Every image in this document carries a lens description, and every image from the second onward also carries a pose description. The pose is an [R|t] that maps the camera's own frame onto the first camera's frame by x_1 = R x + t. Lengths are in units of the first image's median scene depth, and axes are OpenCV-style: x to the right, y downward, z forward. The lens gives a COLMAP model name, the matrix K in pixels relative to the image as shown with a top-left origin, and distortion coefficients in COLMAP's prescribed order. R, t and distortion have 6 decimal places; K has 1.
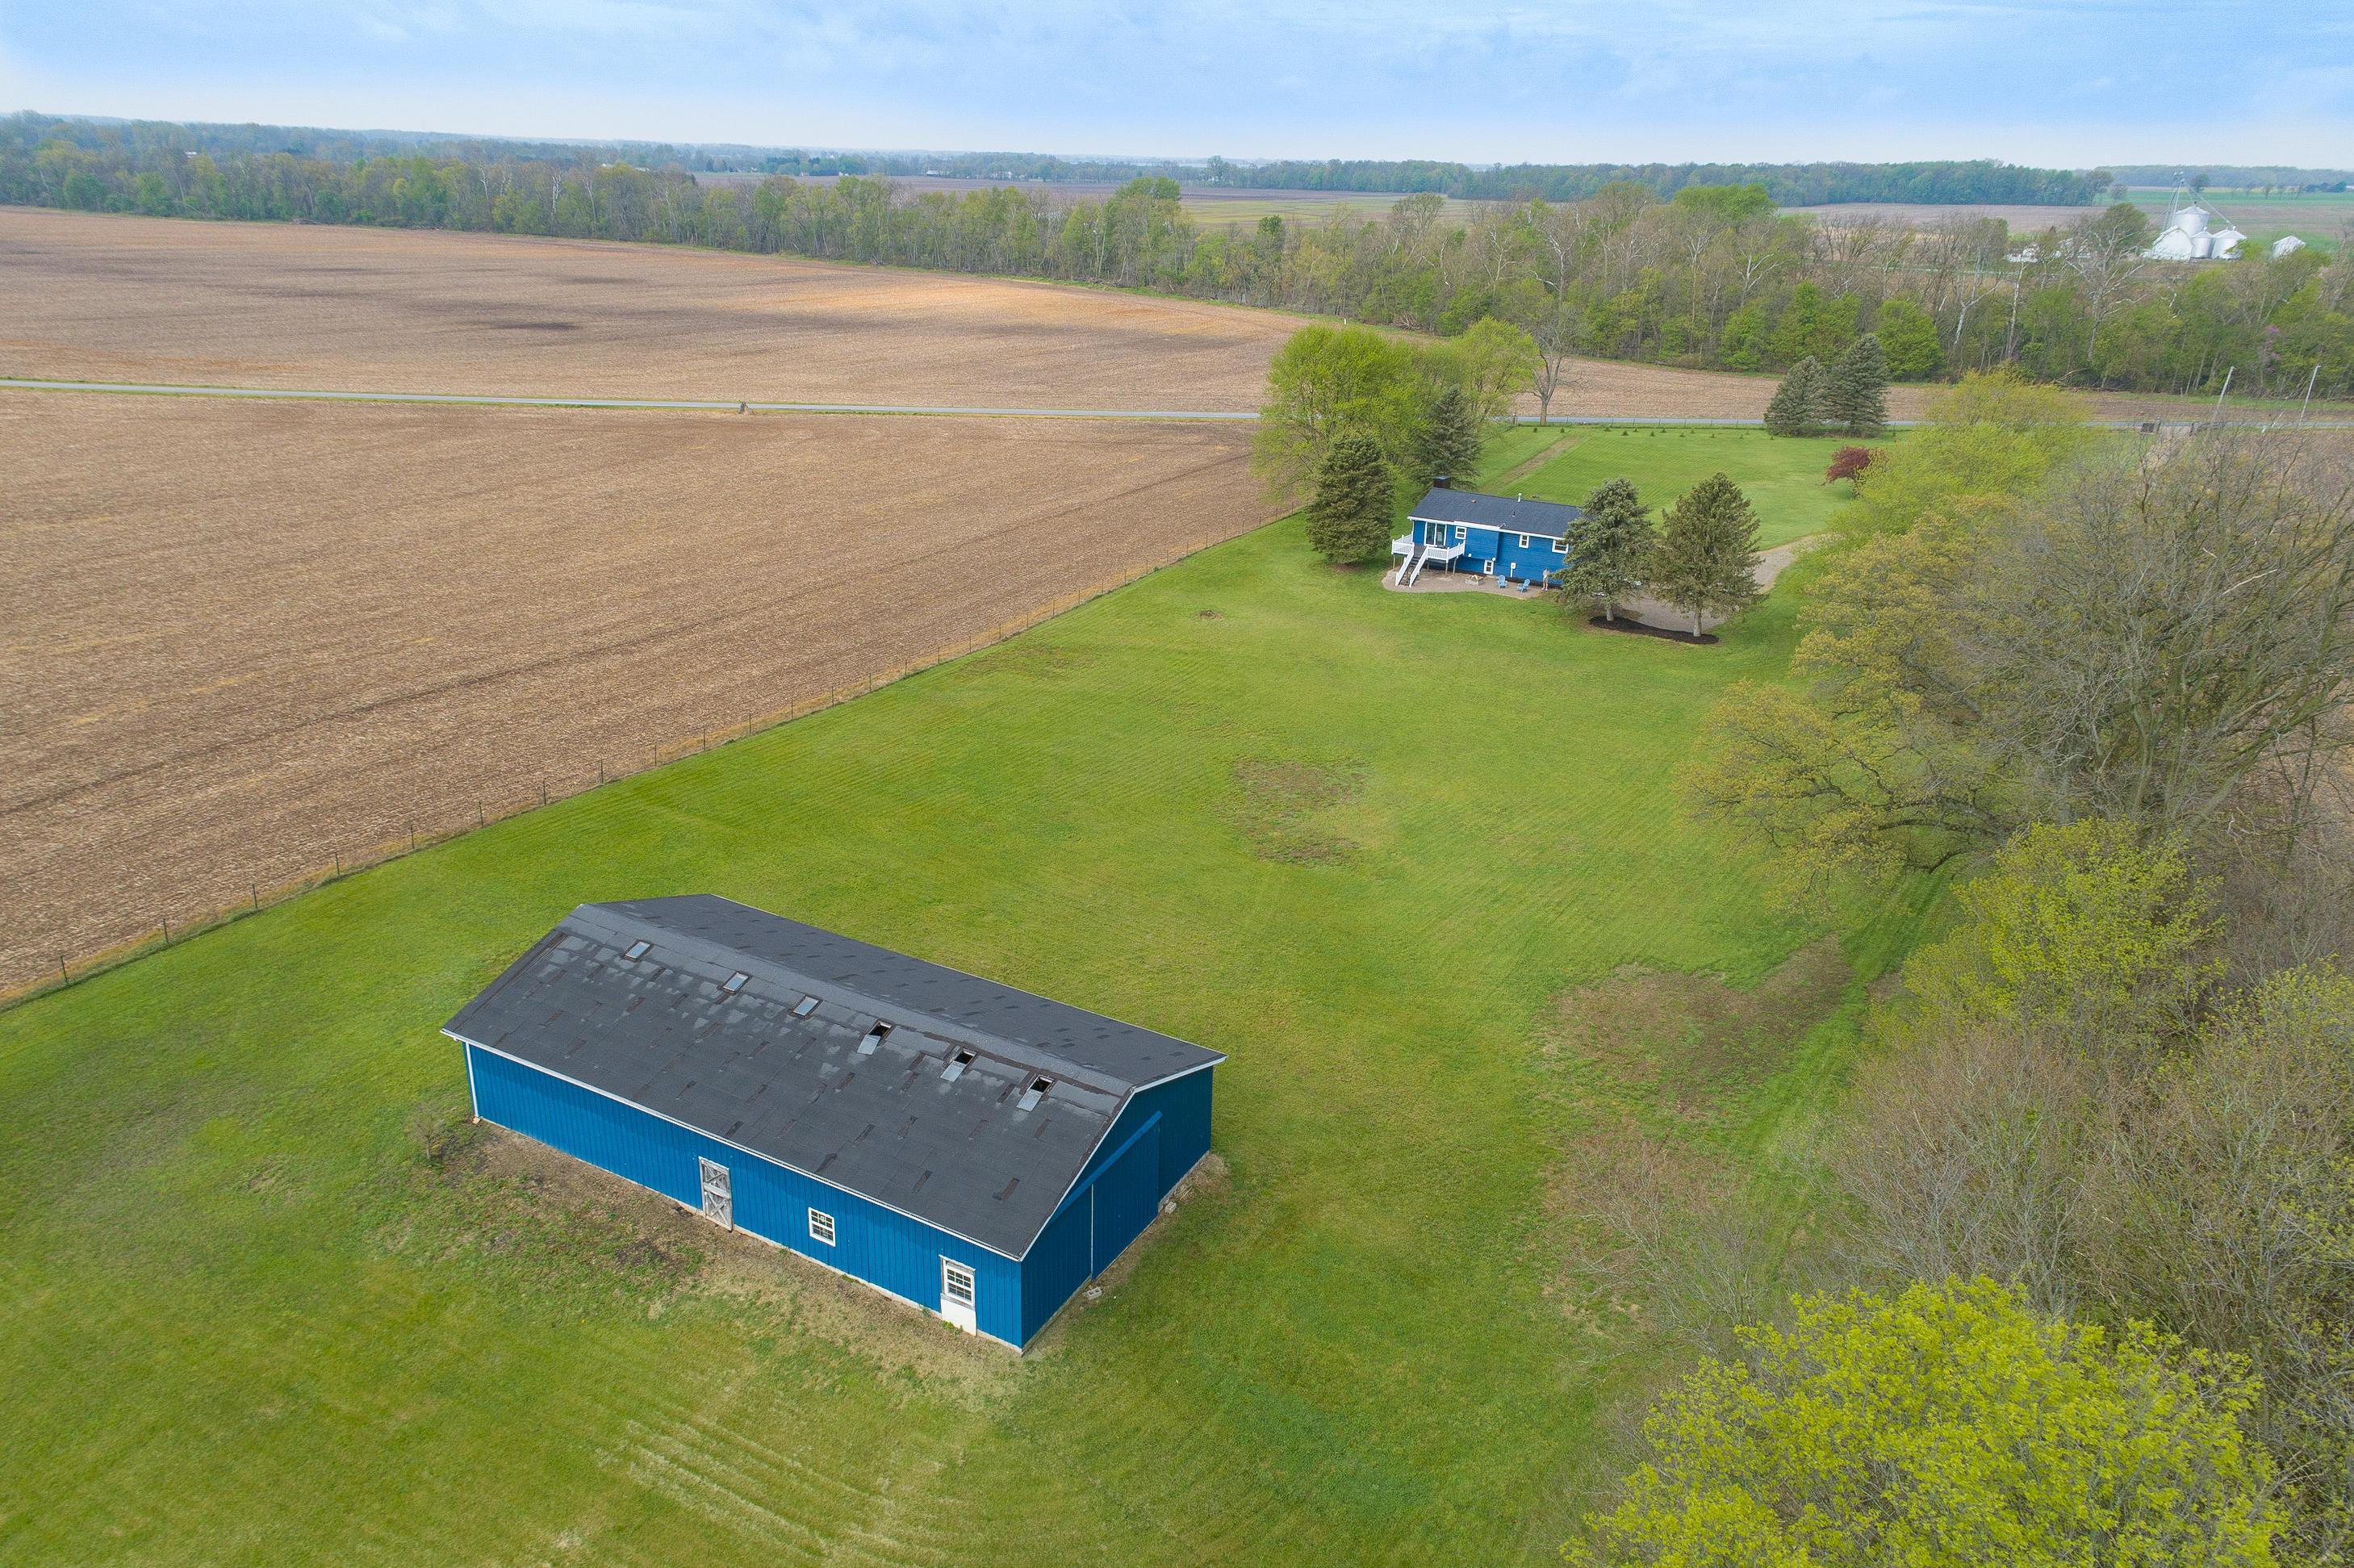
lens RADIAL K [[1588.9, 0, 1177.0], [0, 1588.9, 784.0], [0, 0, 1]] dist [0.049301, 0.009011]
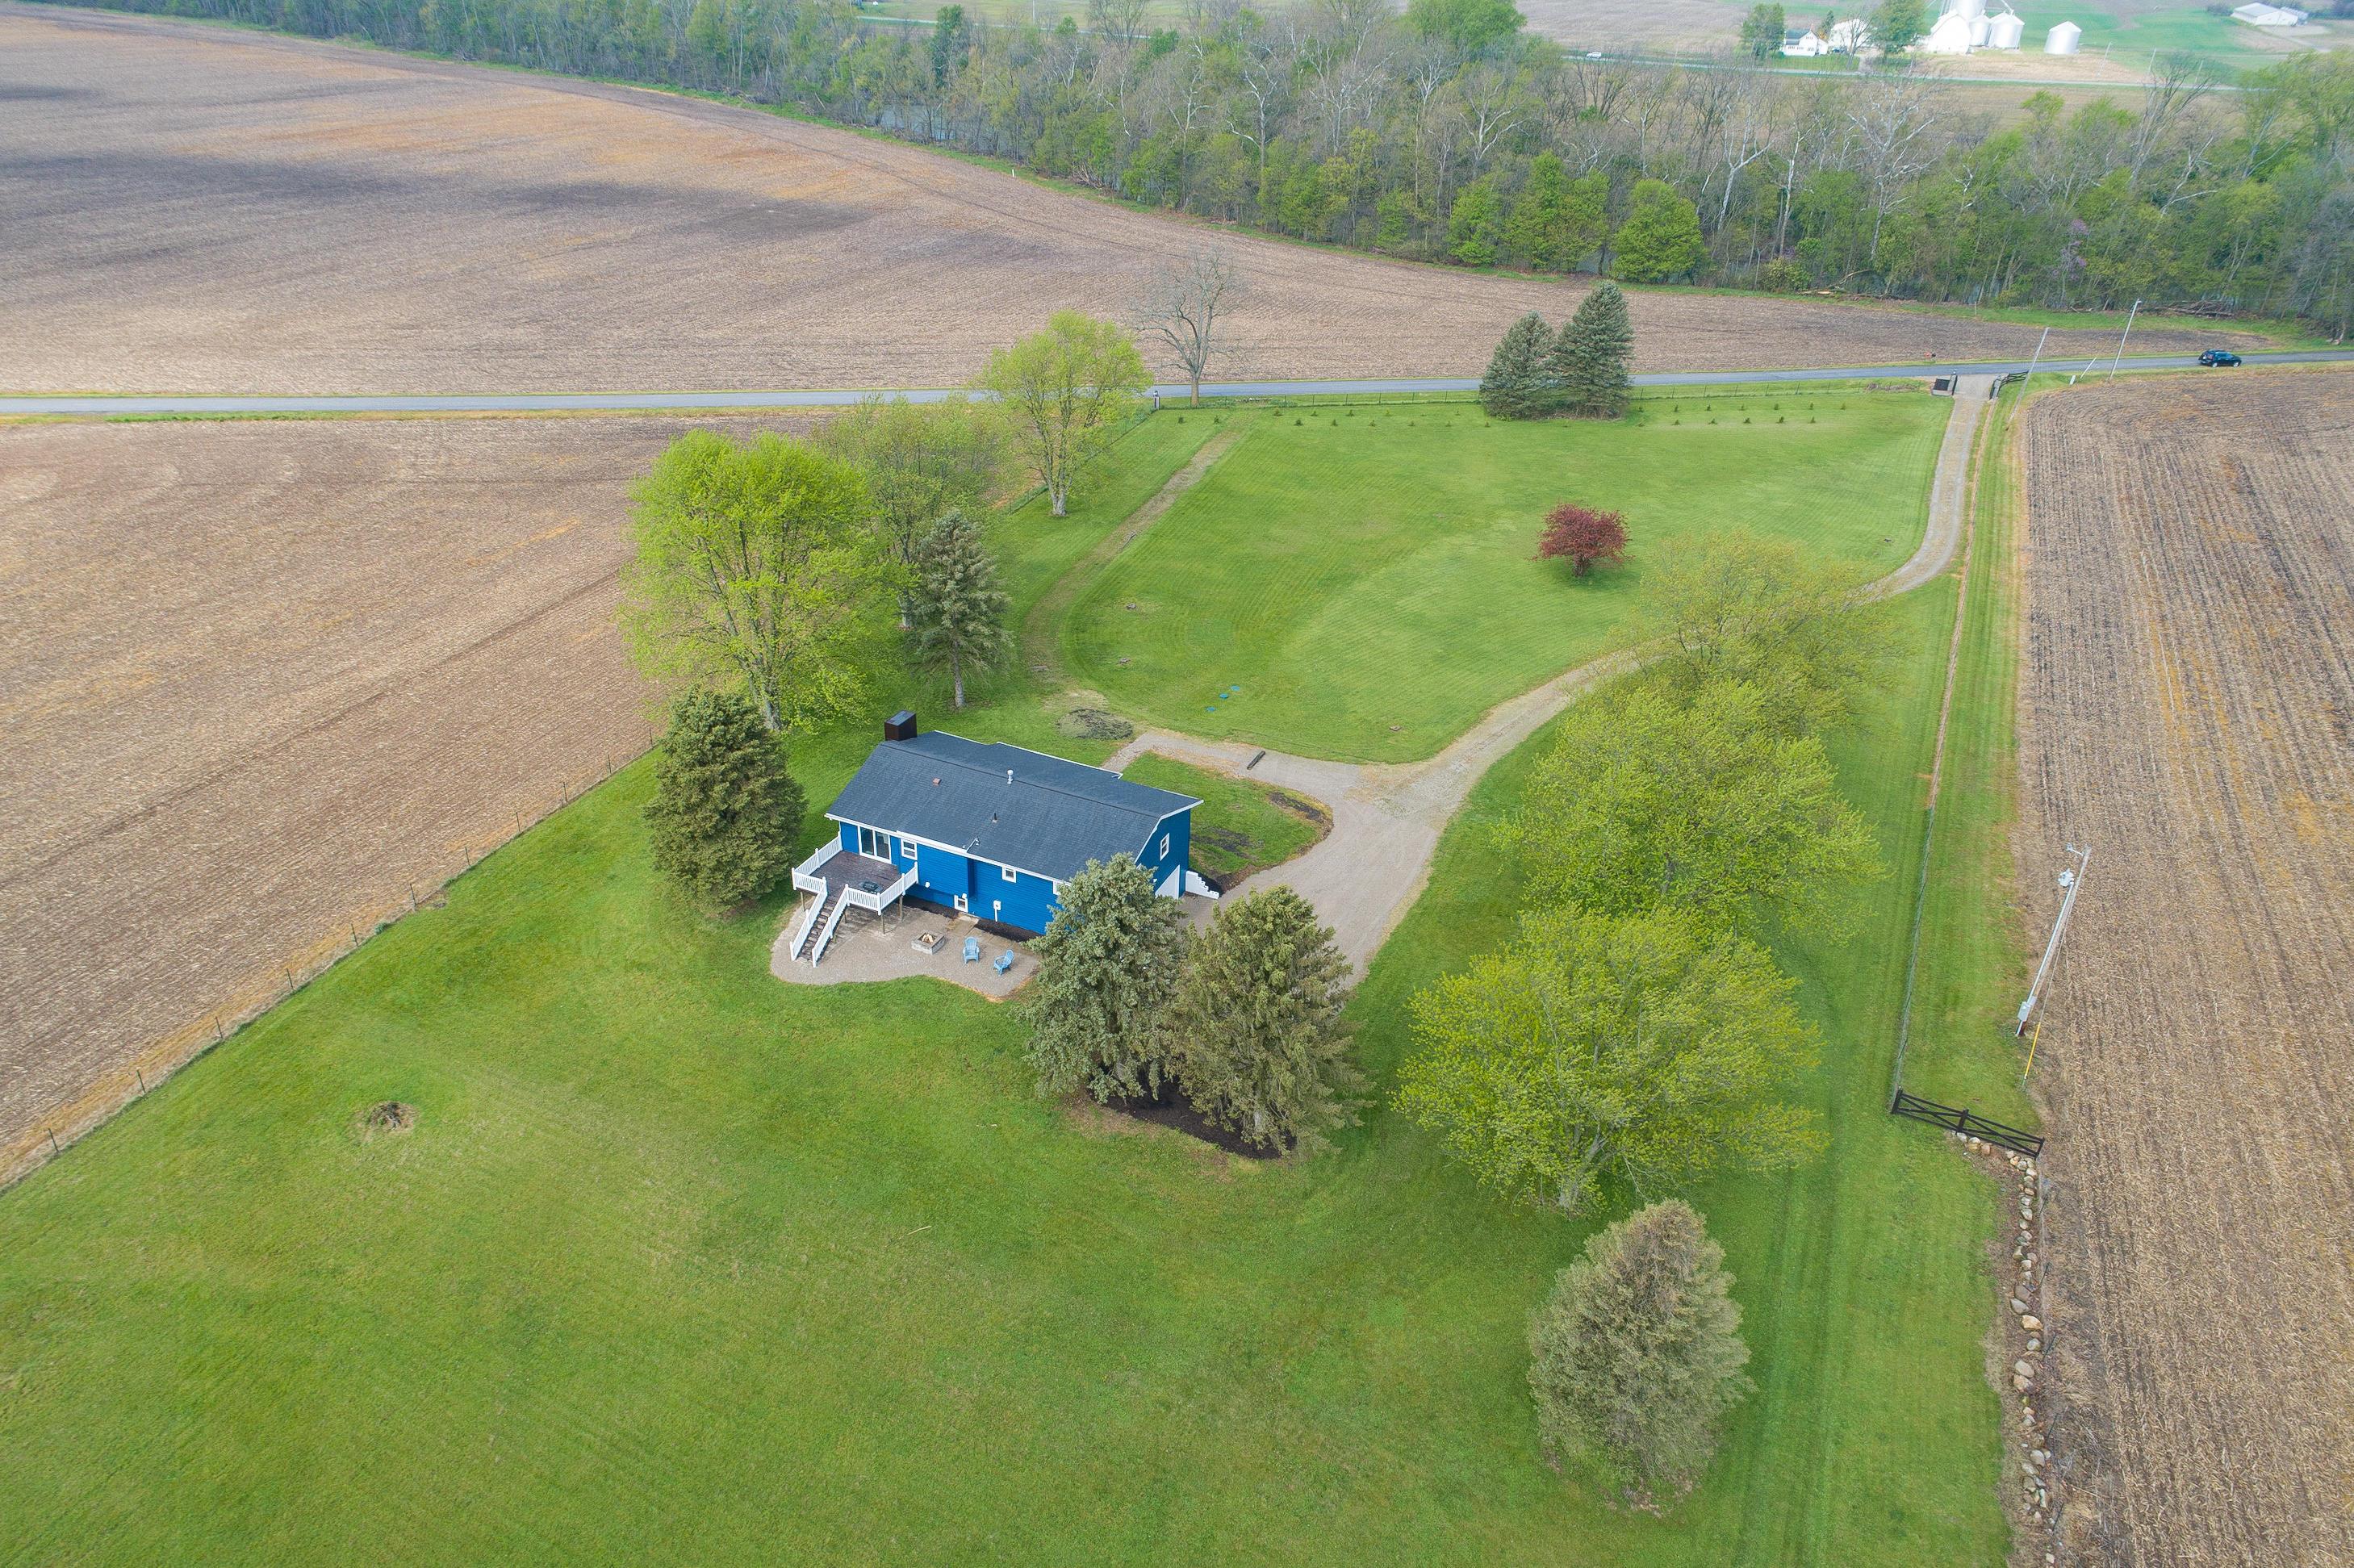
lens RADIAL K [[1565.7, 0, 1177.0], [0, 1565.7, 784.0], [0, 0, 1]] dist [0.049665, 0.004661]
pose [[0.992181, -0.053629, 0.112699, 0.210815], [0.036269, 0.987899, 0.150798, -0.264111], [-0.119422, -0.145532, 0.982120, 0.414589]]
